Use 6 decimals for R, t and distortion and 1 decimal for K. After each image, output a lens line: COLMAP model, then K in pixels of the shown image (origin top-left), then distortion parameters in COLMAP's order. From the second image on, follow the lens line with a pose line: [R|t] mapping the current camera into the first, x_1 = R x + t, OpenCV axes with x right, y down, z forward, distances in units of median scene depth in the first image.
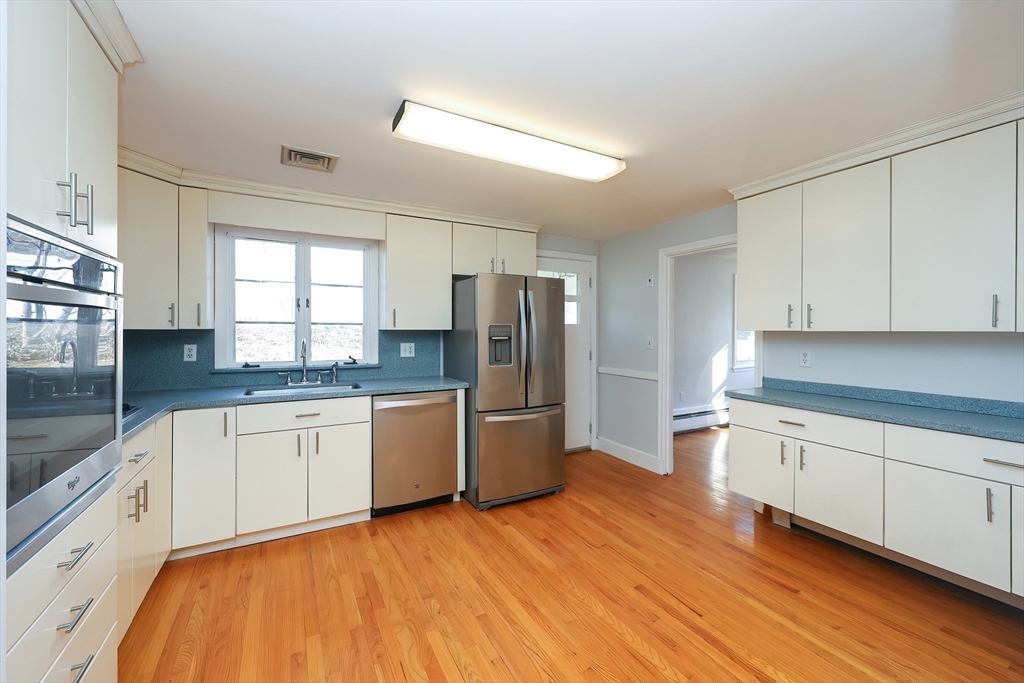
lens RADIAL K [[409.9, 0, 515.1], [0, 409.9, 330.9], [0, 0, 1]] dist [-0.000031, -0.000050]
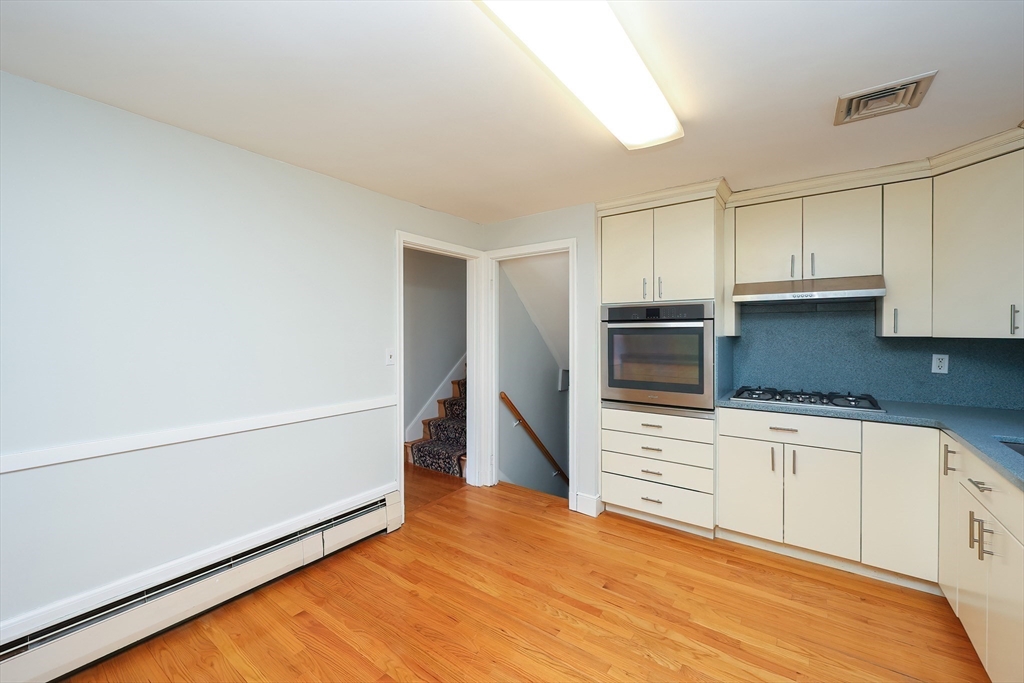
lens RADIAL K [[417.9, 0, 510.6], [0, 417.9, 335.2], [0, 0, 1]] dist [-0.000243, -0.000011]
pose [[-0.907466, -0.001723, -0.420122, 0.365508], [-0.002817, 0.999994, 0.001984, -0.008347], [0.420116, 0.002984, -0.907465, 1.317334]]
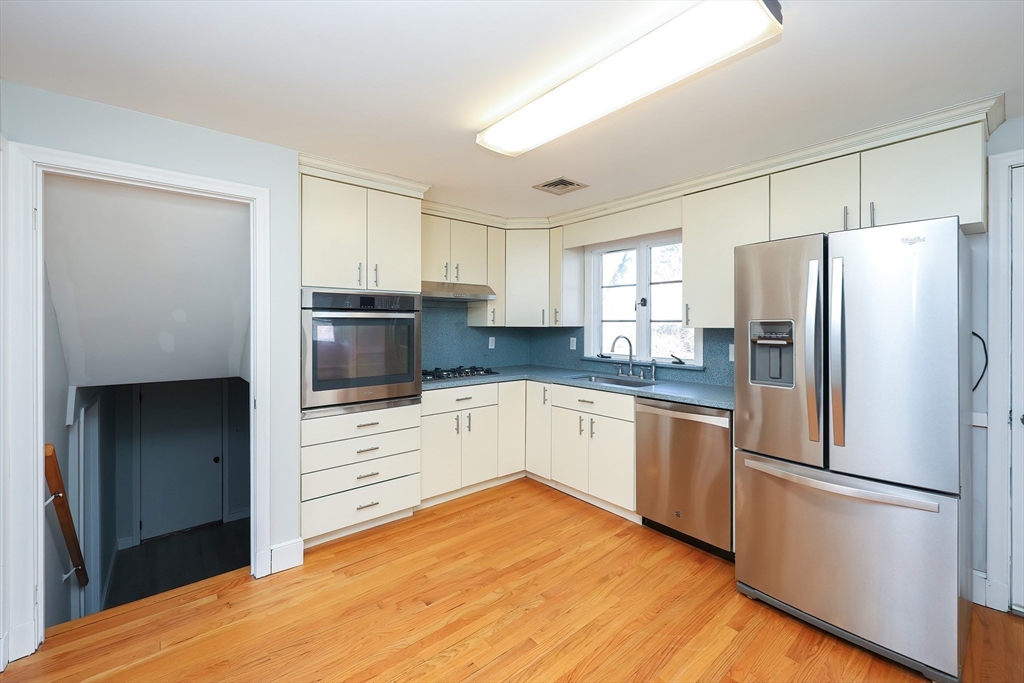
lens RADIAL K [[414.8, 0, 512.2], [0, 414.8, 327.7], [0, 0, 1]] dist [0.000891, 0.000107]
pose [[0.193239, 0.005507, -0.981136, 0.626182], [-0.000317, 0.999985, 0.005551, -0.009081], [0.981152, -0.000761, 0.193238, 0.596517]]
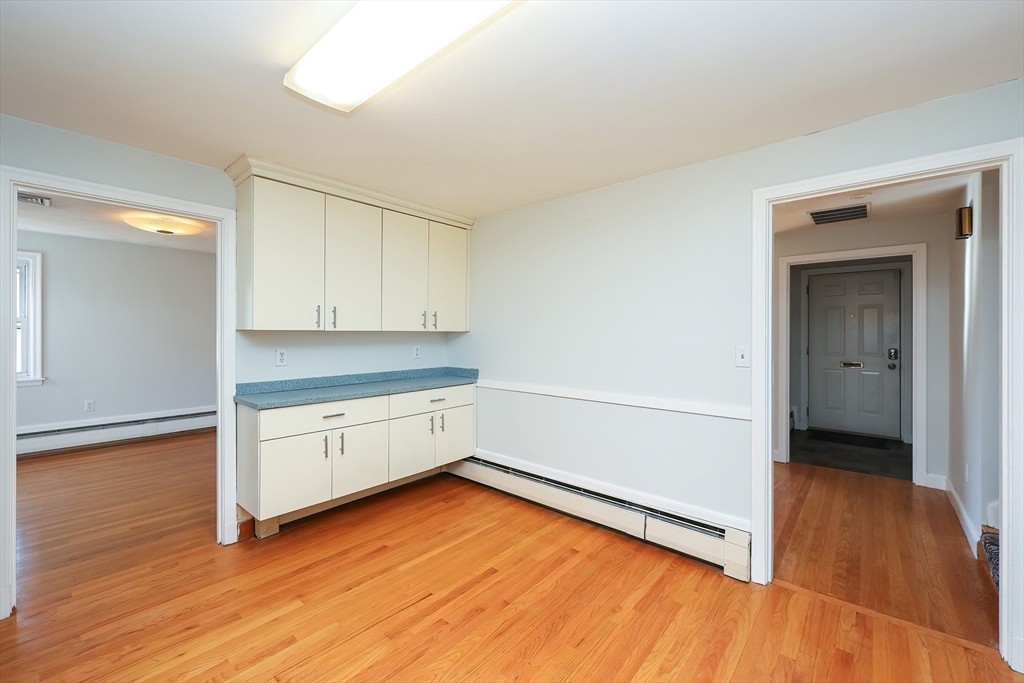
lens RADIAL K [[414.8, 0, 512.2], [0, 414.8, 327.7], [0, 0, 1]] dist [0.000891, 0.000107]
pose [[-0.338259, 0.001366, 0.941052, -0.505005], [-0.003614, 0.999990, -0.002751, -0.006570], [-0.941046, -0.004331, -0.338251, 0.904391]]
